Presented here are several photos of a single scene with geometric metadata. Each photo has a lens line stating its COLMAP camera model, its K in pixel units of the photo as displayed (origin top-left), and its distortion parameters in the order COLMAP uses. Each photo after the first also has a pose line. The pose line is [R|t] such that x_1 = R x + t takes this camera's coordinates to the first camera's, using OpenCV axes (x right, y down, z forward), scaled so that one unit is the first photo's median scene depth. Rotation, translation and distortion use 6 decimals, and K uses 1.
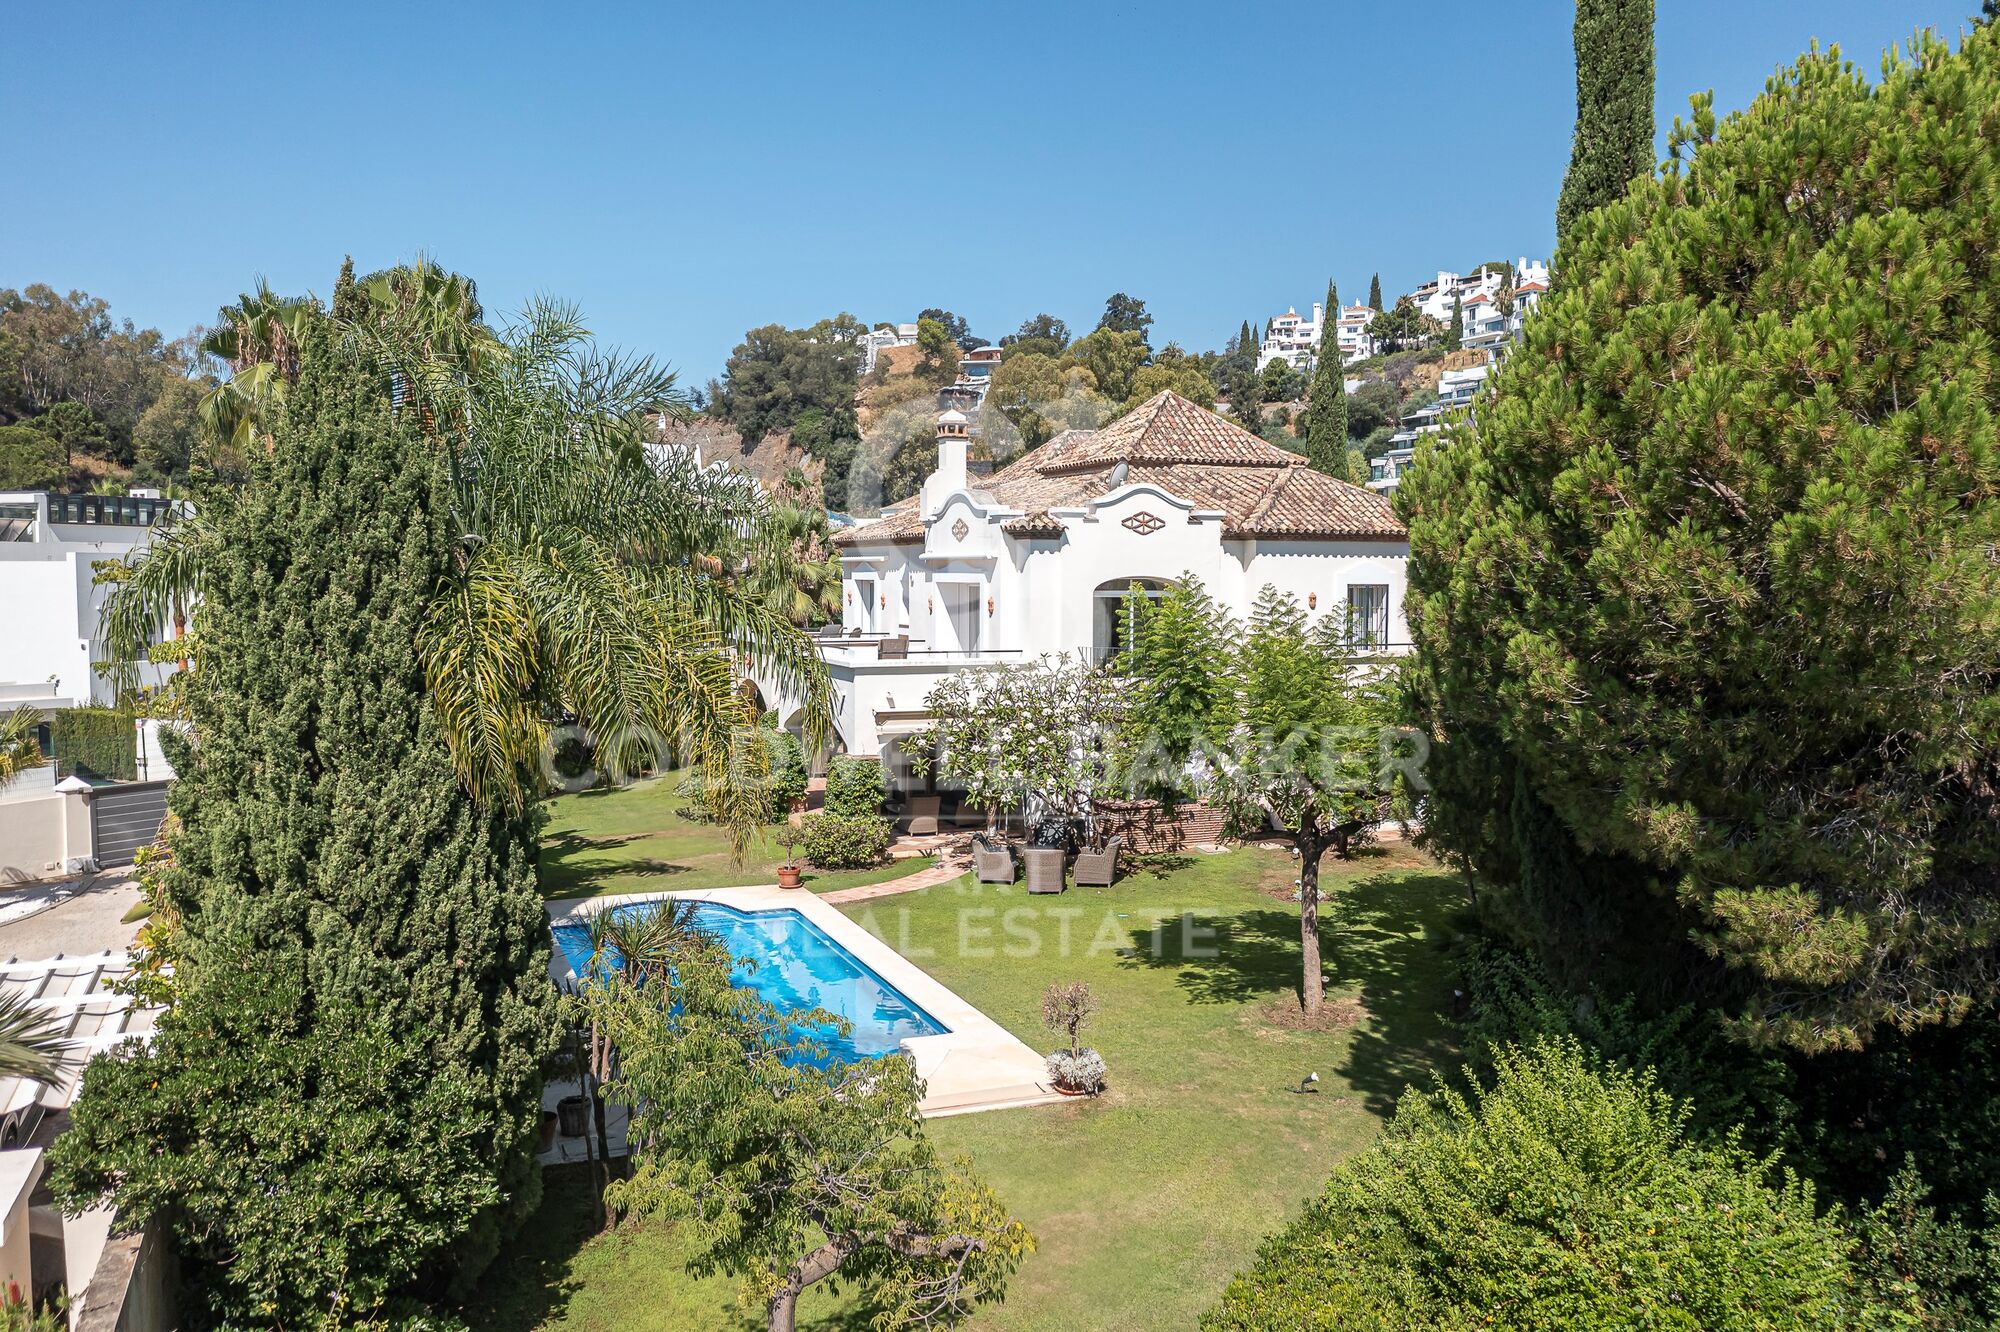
lens RADIAL K [[1425.6, 0, 998.2], [0, 1425.6, 666.1], [0, 0, 1]] dist [-0.007316, 0.001909]
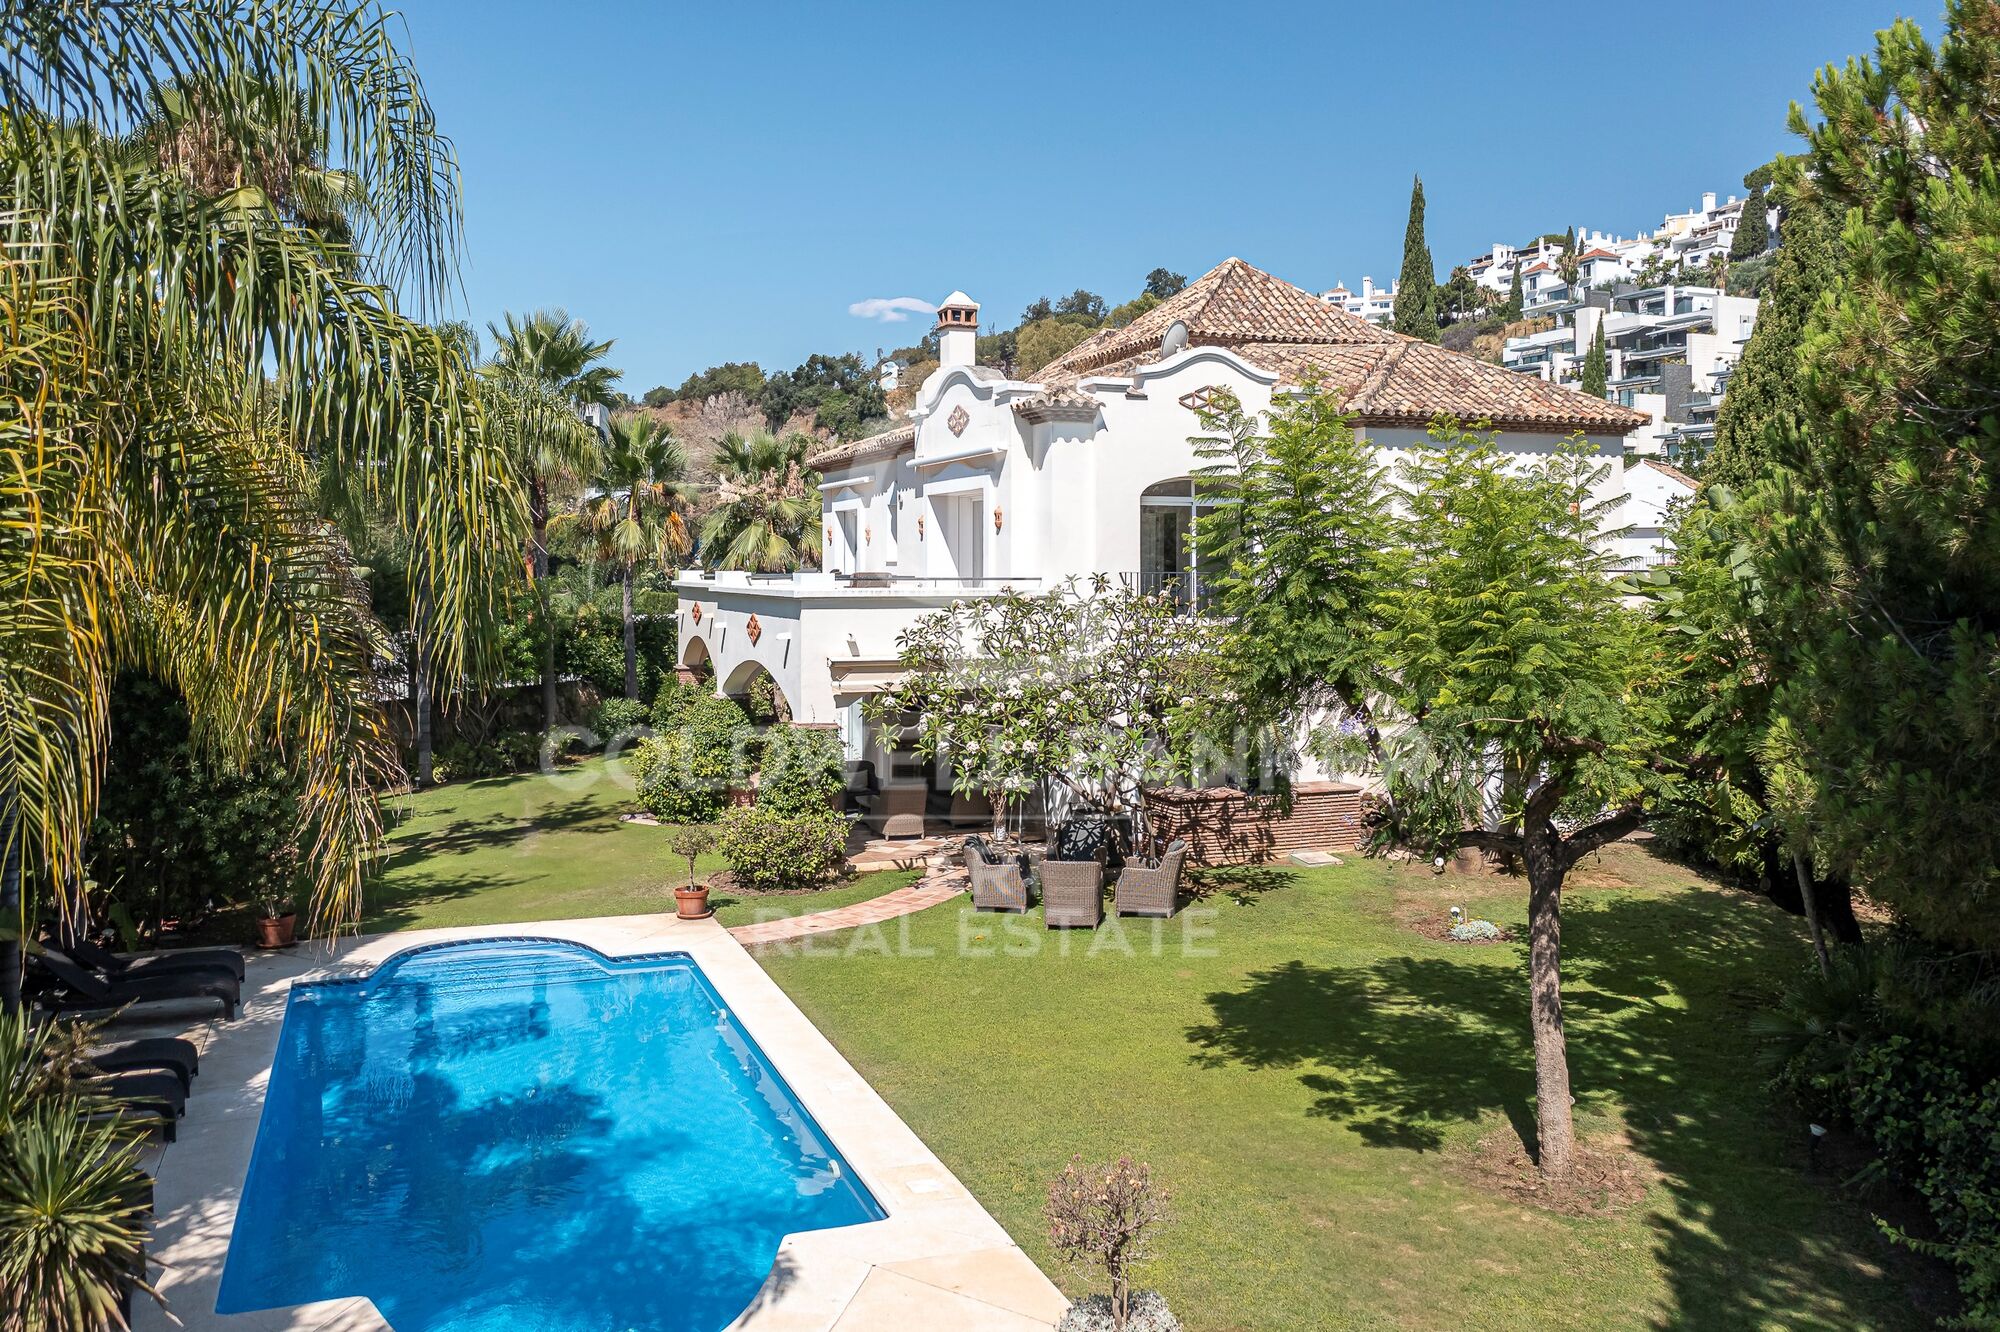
lens RADIAL K [[1425.6, 0, 1004.8], [0, 1425.6, 580.4], [0, 0, 1]] dist [-0.007316, 0.001909]
pose [[0.999702, -0.003971, -0.024067, 0.016088], [0.002513, 0.998178, -0.060290, 0.033983], [0.024263, 0.060211, 0.997891, 0.293675]]
